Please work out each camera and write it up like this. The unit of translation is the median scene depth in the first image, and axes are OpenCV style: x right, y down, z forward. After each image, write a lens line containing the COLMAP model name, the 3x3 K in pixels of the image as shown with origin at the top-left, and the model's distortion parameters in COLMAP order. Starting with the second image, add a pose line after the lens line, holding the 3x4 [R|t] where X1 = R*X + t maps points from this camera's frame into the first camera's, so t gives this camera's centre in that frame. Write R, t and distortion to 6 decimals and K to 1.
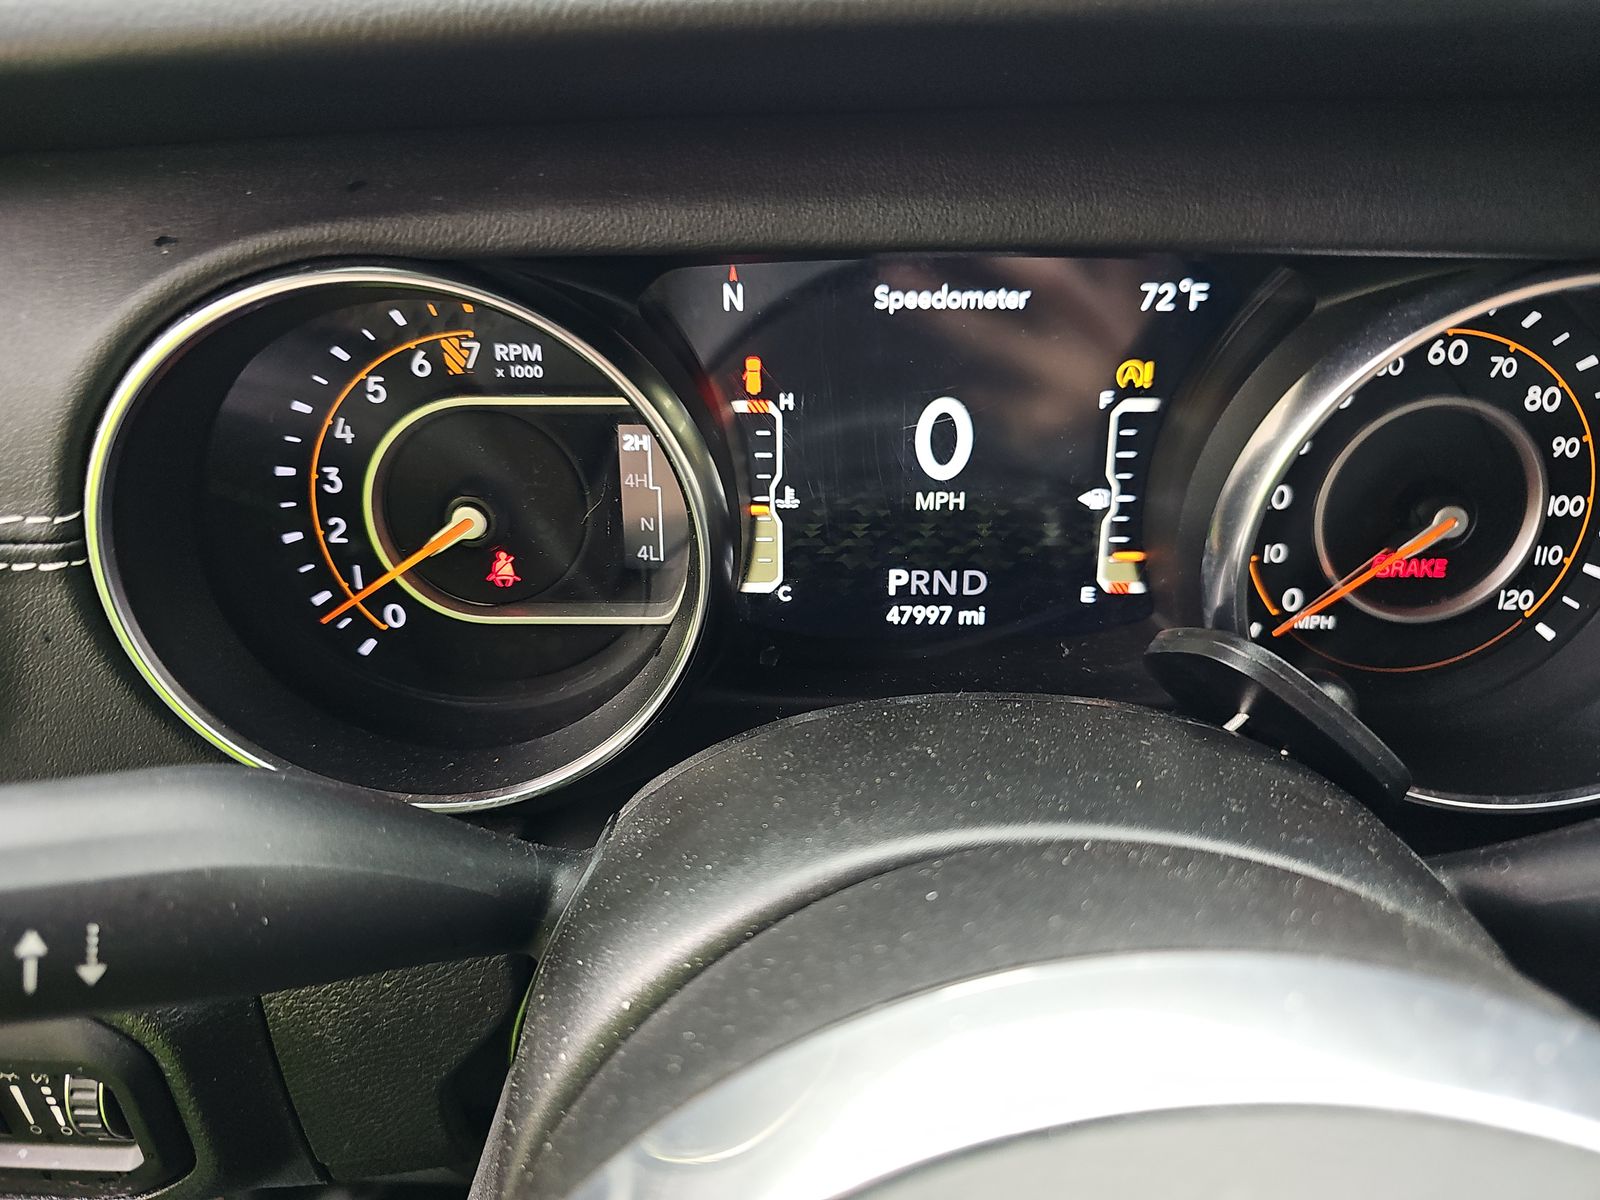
lens RADIAL K [[1074.6, 0, 807.8], [0, 1074.6, 625.7], [0, 0, 1]] dist [0.006423, -0.019139]
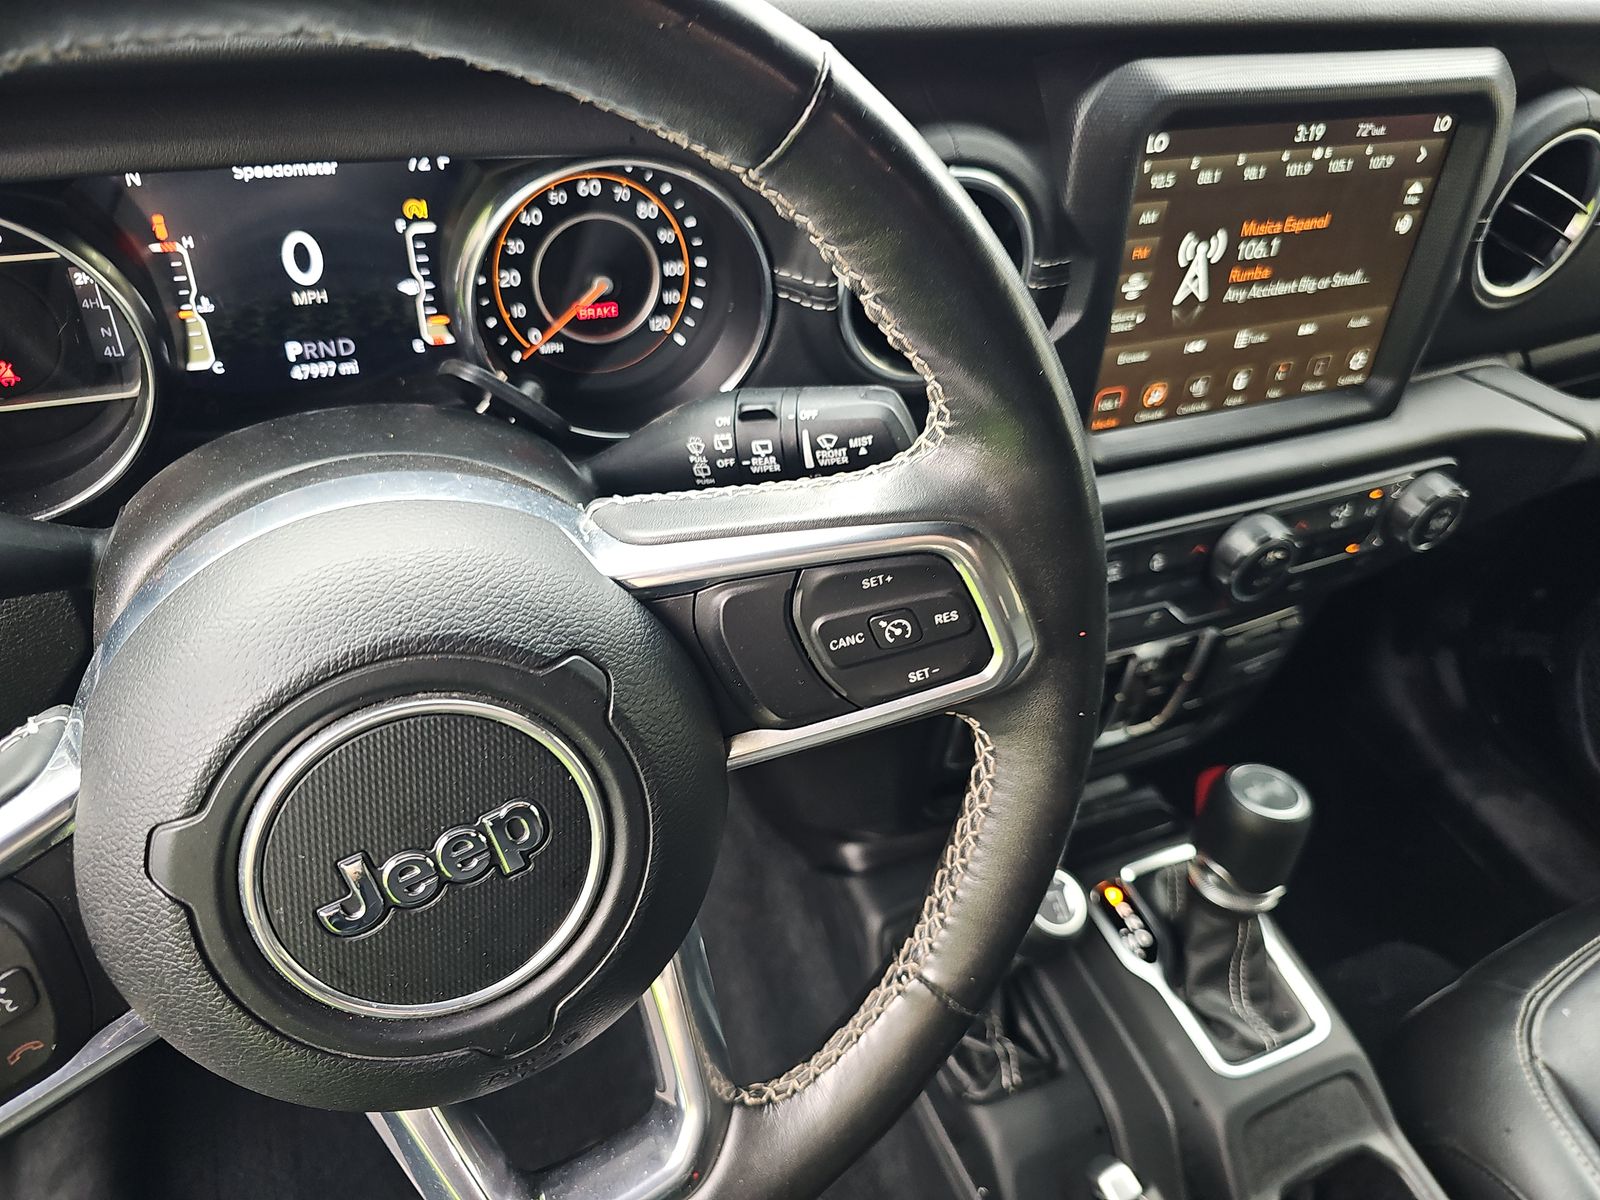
lens RADIAL K [[1061.6, 0, 800.6], [0, 1061.6, 585.5], [0, 0, 1]] dist [-0.018051, 0.000227]
pose [[0.915189, -0.189232, 0.355837, 0.156435], [0.117221, 0.969728, 0.214211, 0.050477], [-0.385600, -0.154332, 0.909667, -0.810178]]
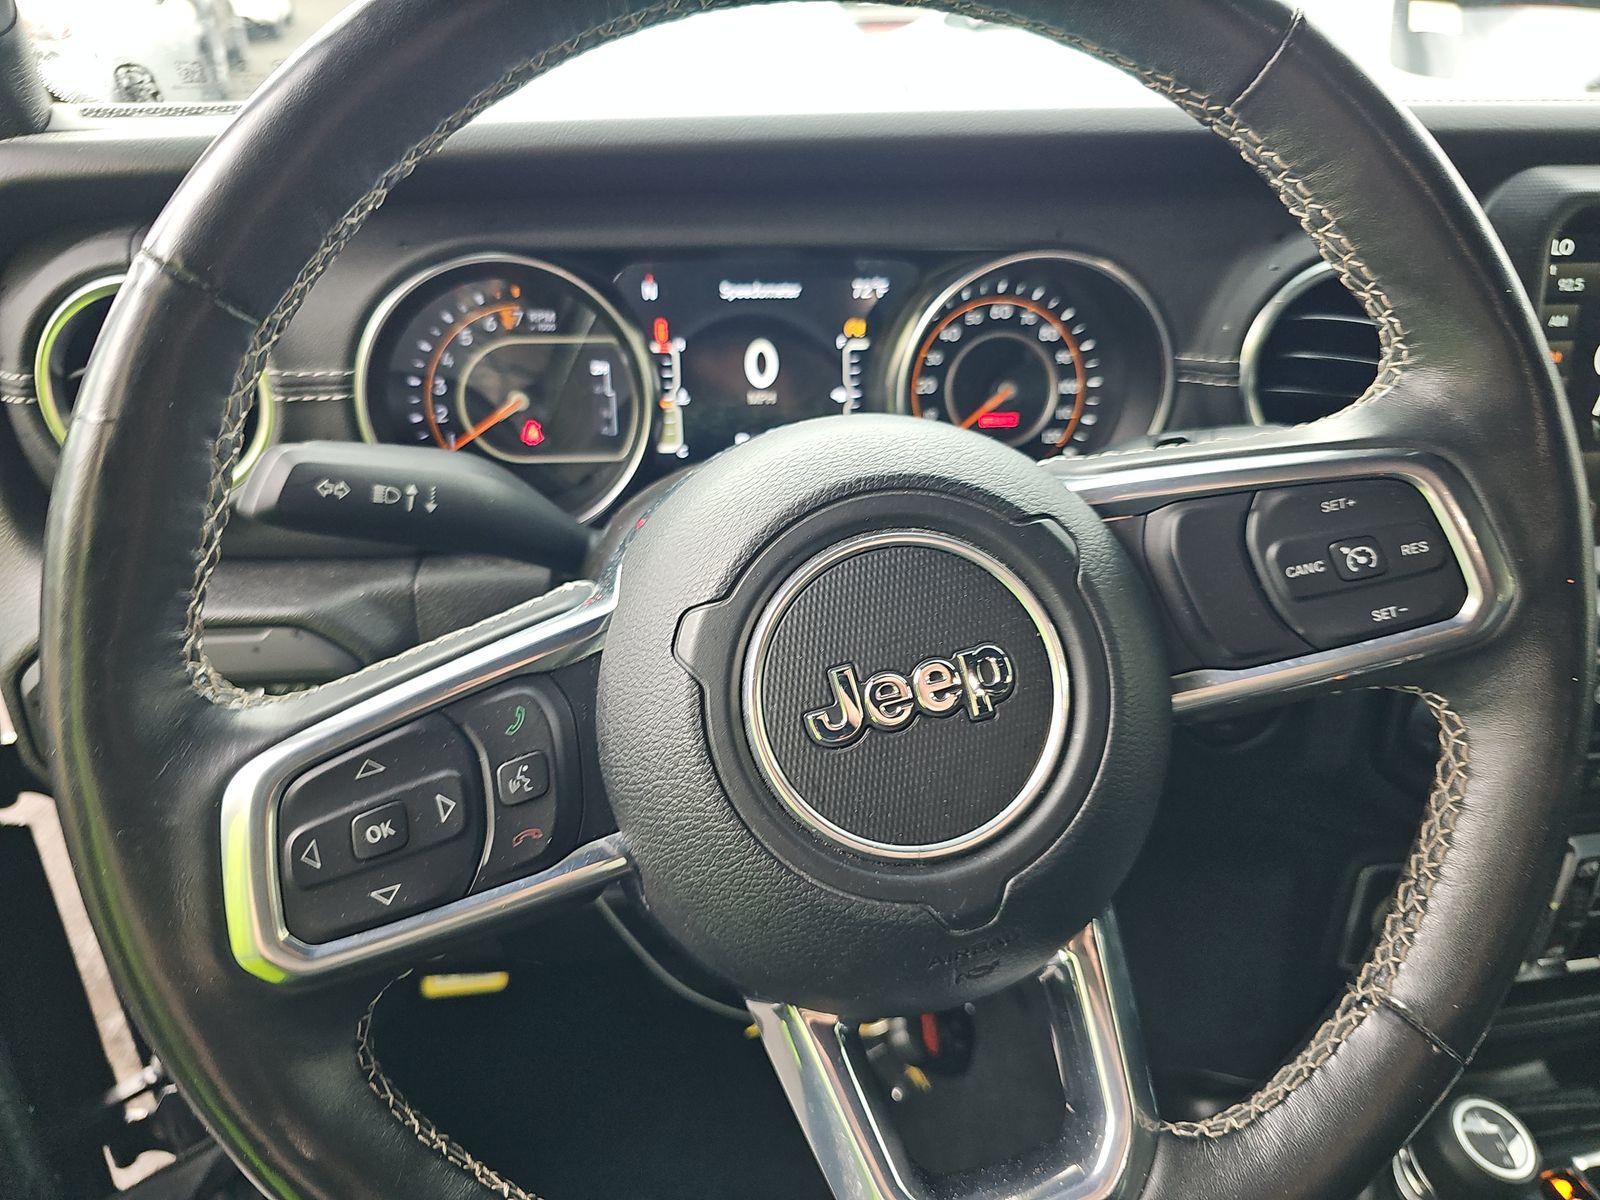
lens RADIAL K [[1045.9, 0, 796.0], [0, 1045.9, 636.7], [0, 0, 1]] dist [0.035909, -0.060105]
pose [[0.988165, -0.056967, 0.142428, -0.110029], [0.072741, 0.991473, -0.108117, 0.527877], [-0.135054, 0.117198, 0.983883, -0.818783]]
